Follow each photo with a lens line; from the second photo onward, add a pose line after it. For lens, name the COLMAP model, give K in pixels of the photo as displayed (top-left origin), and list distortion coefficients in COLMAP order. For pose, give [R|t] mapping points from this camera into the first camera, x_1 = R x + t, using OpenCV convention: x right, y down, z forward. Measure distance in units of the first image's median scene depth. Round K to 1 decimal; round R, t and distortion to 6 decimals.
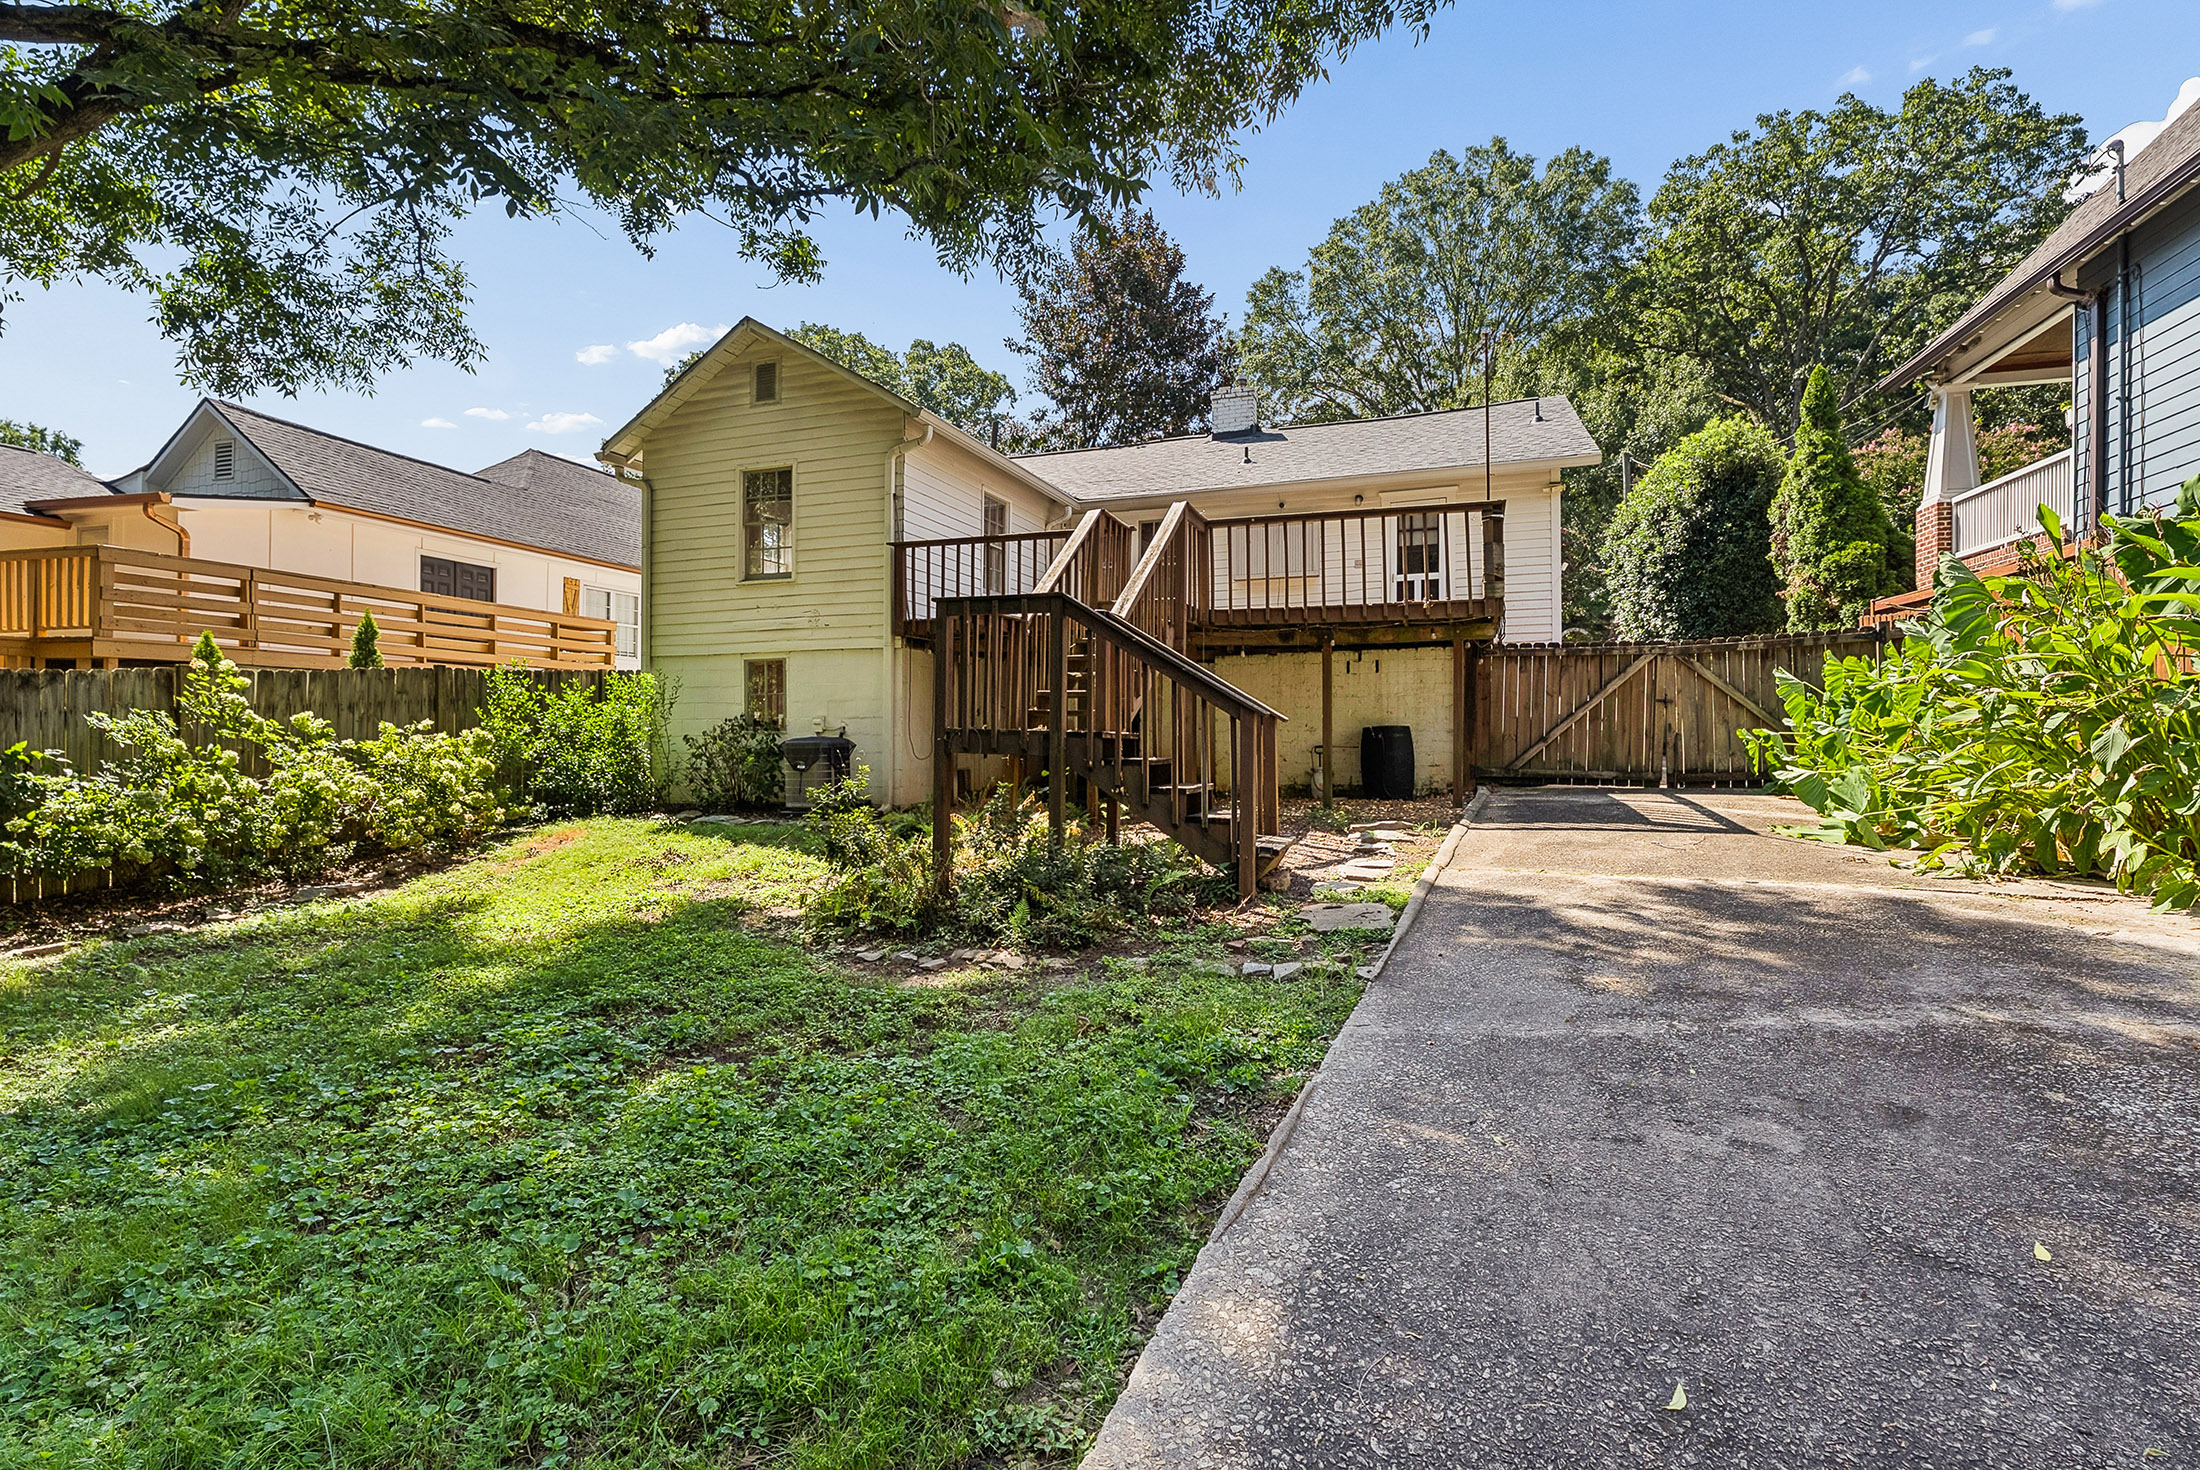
lens RADIAL K [[993.9, 0, 1100.0], [0, 993.9, 735.0], [0, 0, 1]] dist [-0.000603, 0.000278]
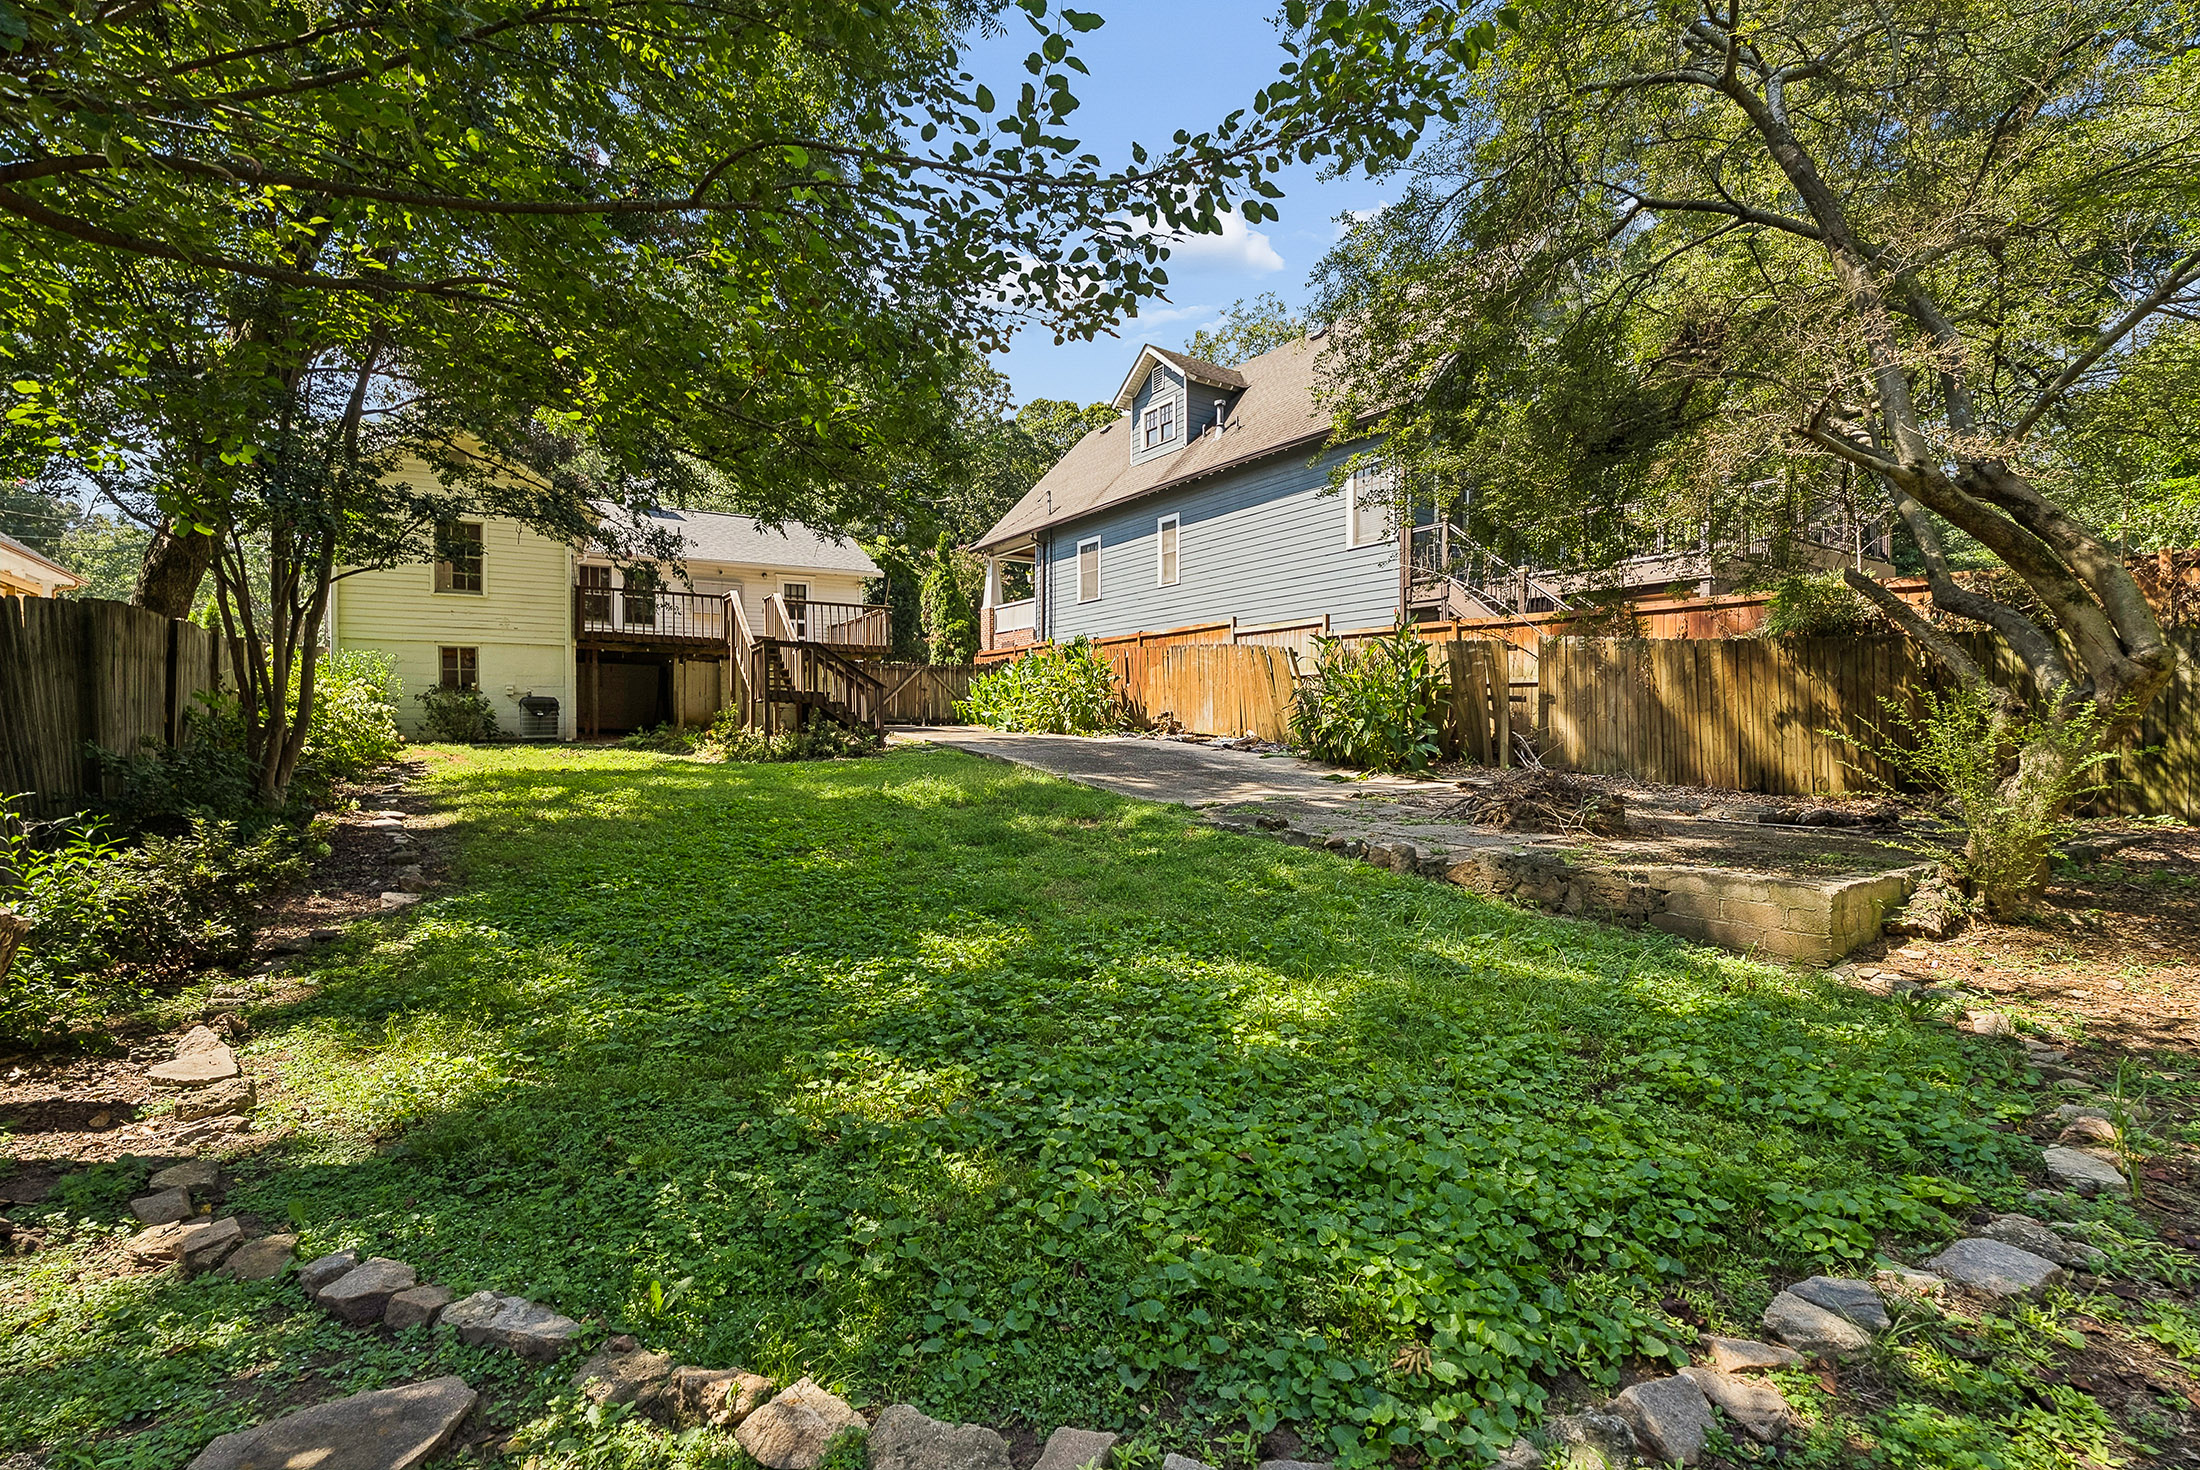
lens RADIAL K [[993.9, 0, 1100.0], [0, 993.9, 735.0], [0, 0, 1]] dist [-0.000603, 0.000278]
pose [[0.624323, -0.009801, 0.781105, -0.792186], [0.003111, 0.999945, 0.010060, 0.038760], [-0.781160, -0.003850, 0.624319, -0.635260]]
